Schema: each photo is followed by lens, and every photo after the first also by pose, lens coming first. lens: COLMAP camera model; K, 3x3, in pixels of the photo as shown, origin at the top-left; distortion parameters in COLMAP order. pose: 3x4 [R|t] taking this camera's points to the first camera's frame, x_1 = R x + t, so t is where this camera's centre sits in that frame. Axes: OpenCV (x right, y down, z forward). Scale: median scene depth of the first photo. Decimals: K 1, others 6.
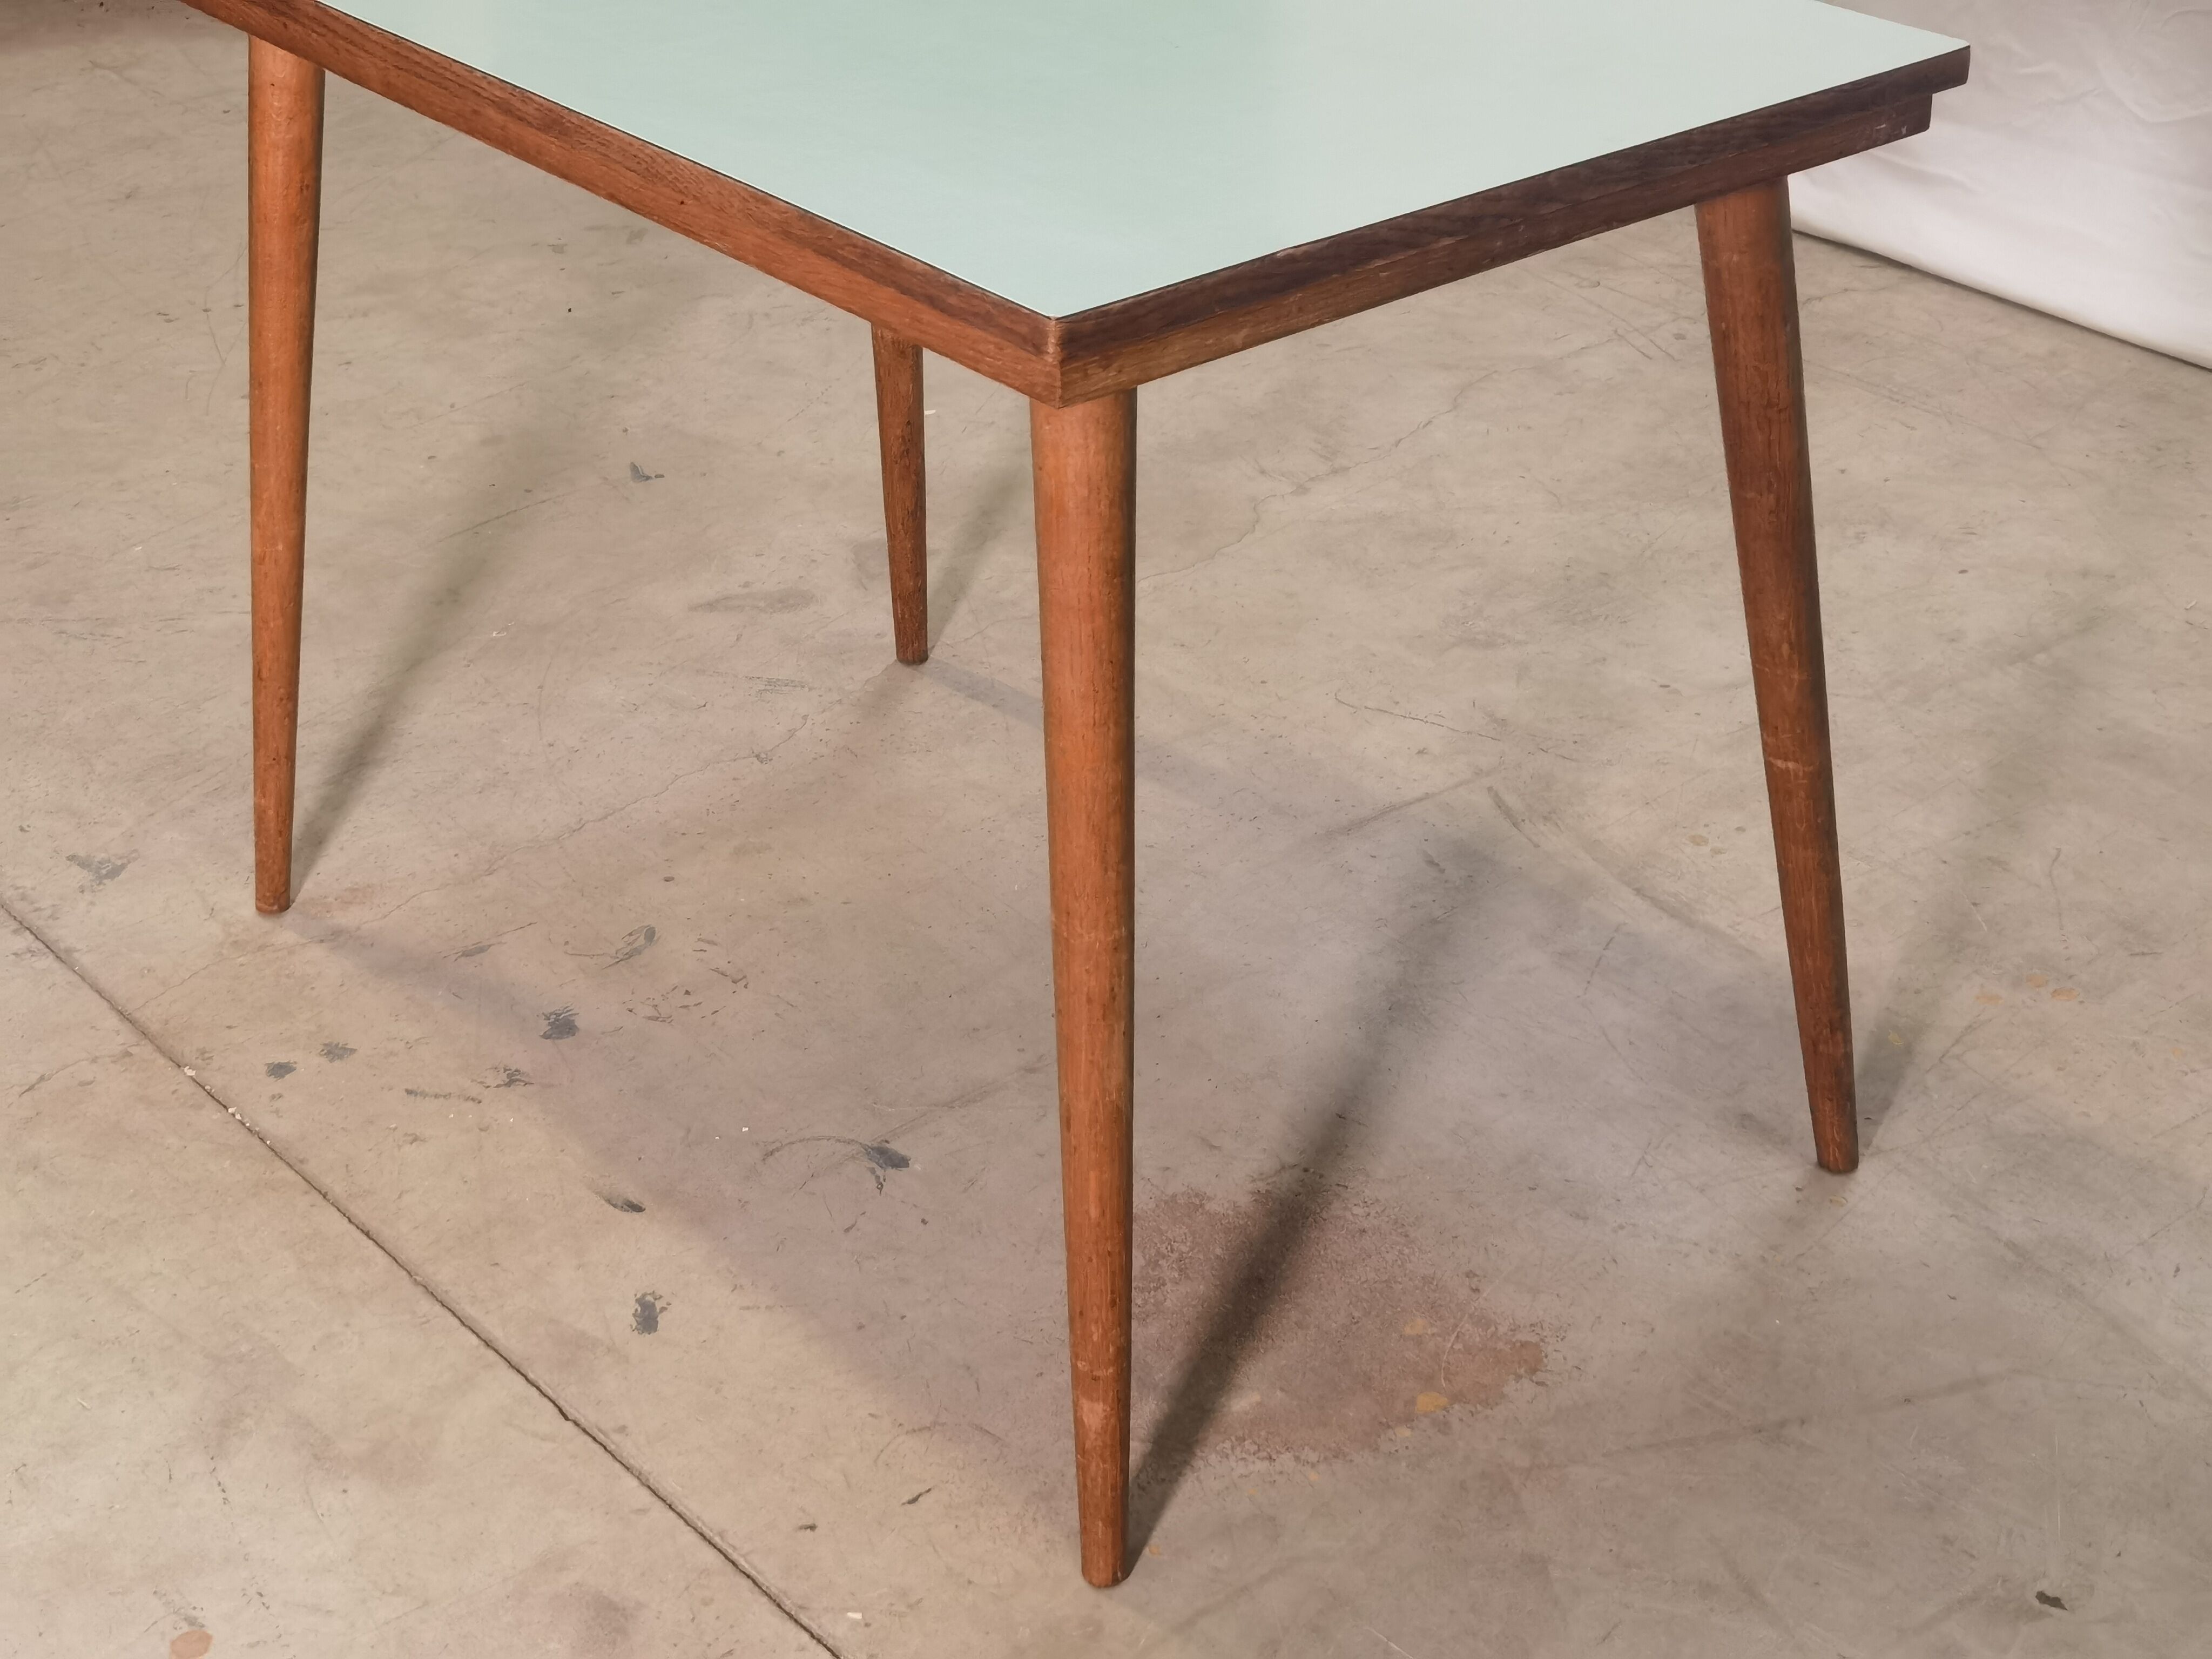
lens RADIAL K [[3447.9, 0, 1114.8], [0, 3447.9, 831.2], [0, 0, 1]] dist [-0.023955, 0.000000]
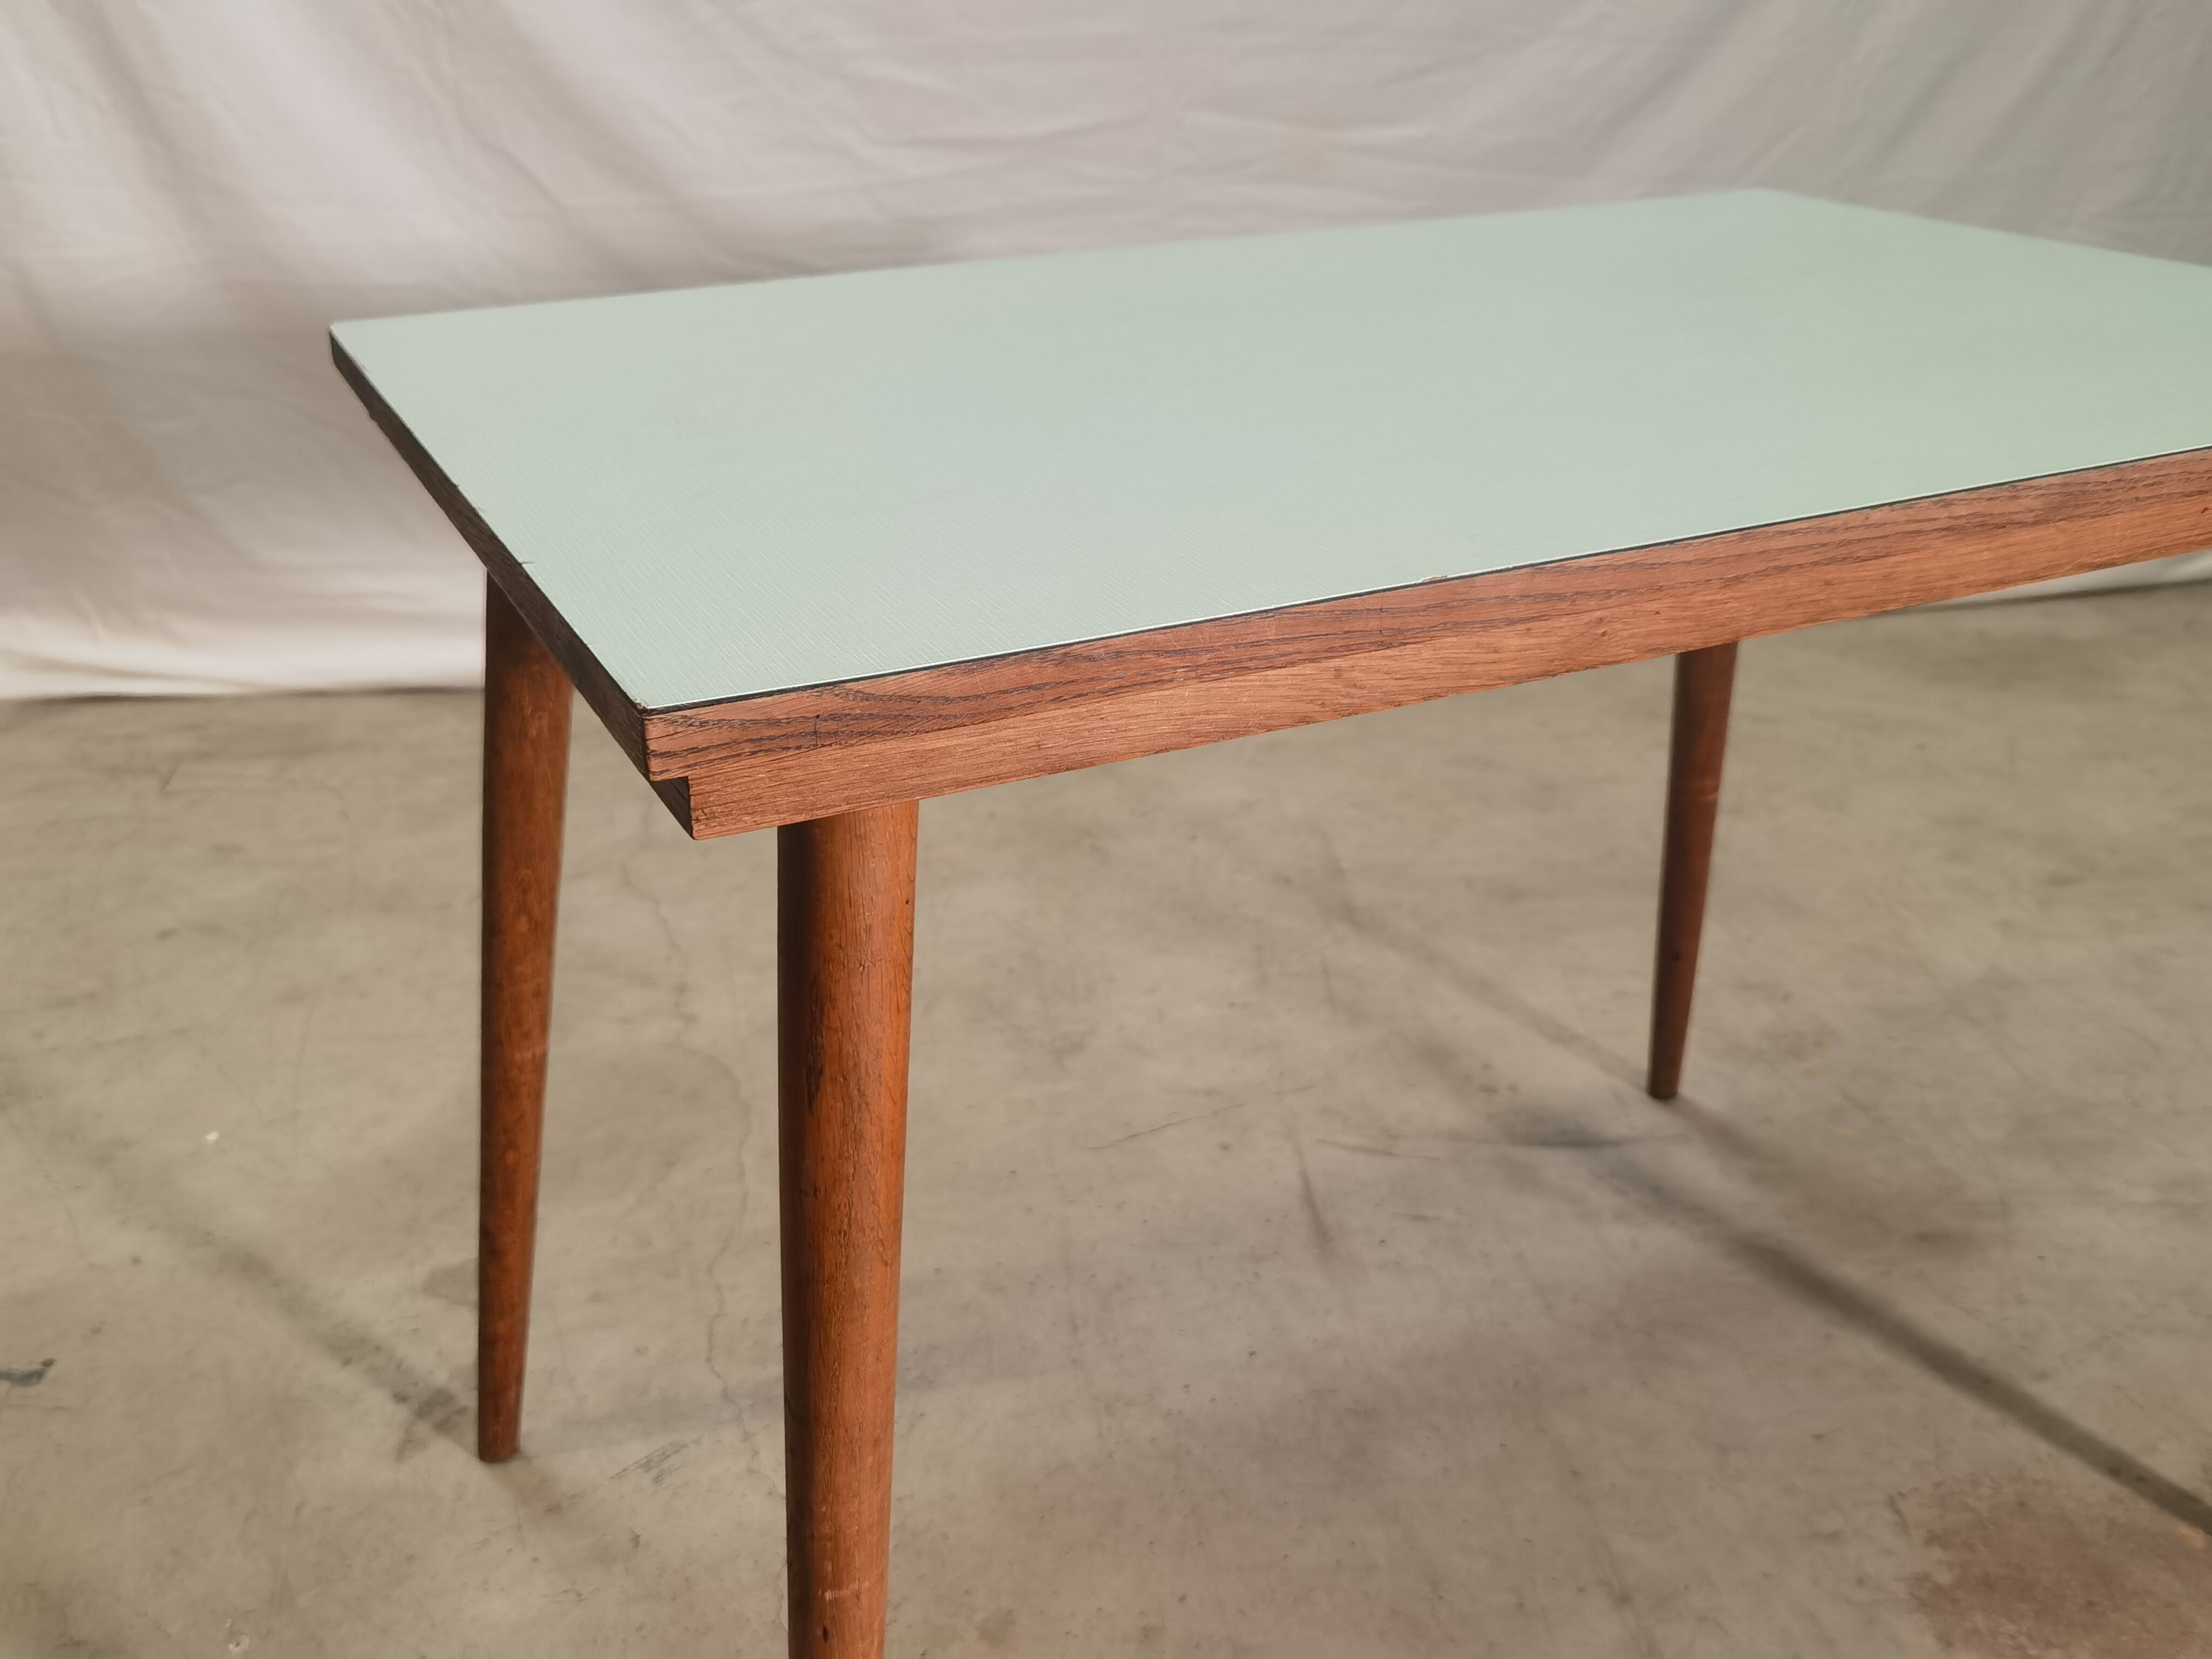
lens RADIAL K [[2165.5, 0, 1115.9], [0, 2165.5, 829.7], [0, 0, 1]] dist [0.014395, 0.000000]
pose [[0.531768, -0.343345, 0.774169, -0.449395], [0.415093, 0.902466, 0.115122, -0.222957], [-0.738187, 0.260134, 0.622423, 0.680692]]
